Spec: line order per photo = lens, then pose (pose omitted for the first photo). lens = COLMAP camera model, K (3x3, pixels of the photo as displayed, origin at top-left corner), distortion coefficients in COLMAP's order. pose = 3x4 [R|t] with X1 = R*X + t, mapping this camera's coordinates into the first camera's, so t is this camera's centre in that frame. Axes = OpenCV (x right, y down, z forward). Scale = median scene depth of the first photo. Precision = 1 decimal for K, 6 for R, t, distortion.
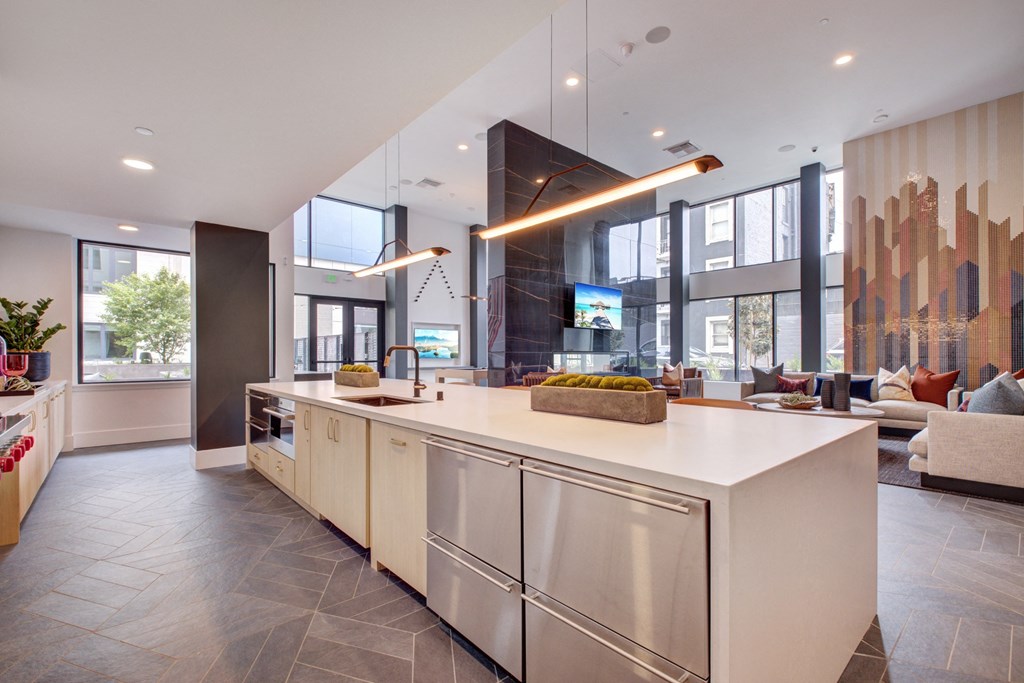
lens RADIAL K [[454.0, 0, 512.5], [0, 454.0, 344.2], [0, 0, 1]] dist [-0.002058, -0.000100]
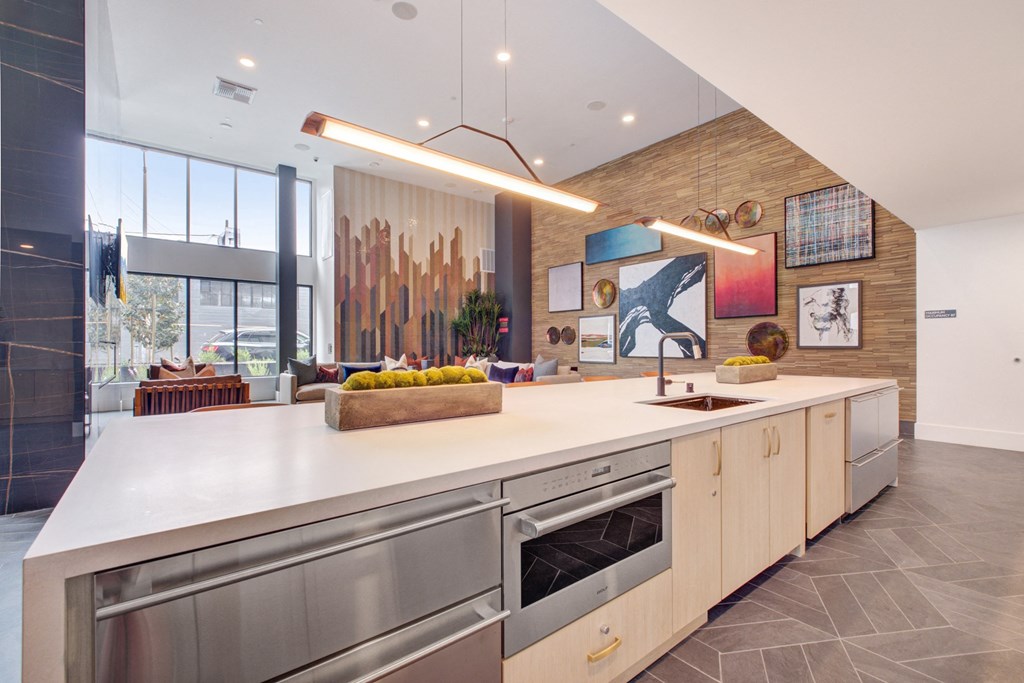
lens RADIAL K [[446.3, 0, 512.0], [0, 446.3, 341.5], [0, 0, 1]] dist [-0.002571, -0.000478]
pose [[0.051258, 0.010050, 0.998635, -0.453334], [-0.020063, 0.999758, -0.009031, 0.013530], [-0.998484, -0.019573, 0.051447, 0.544472]]
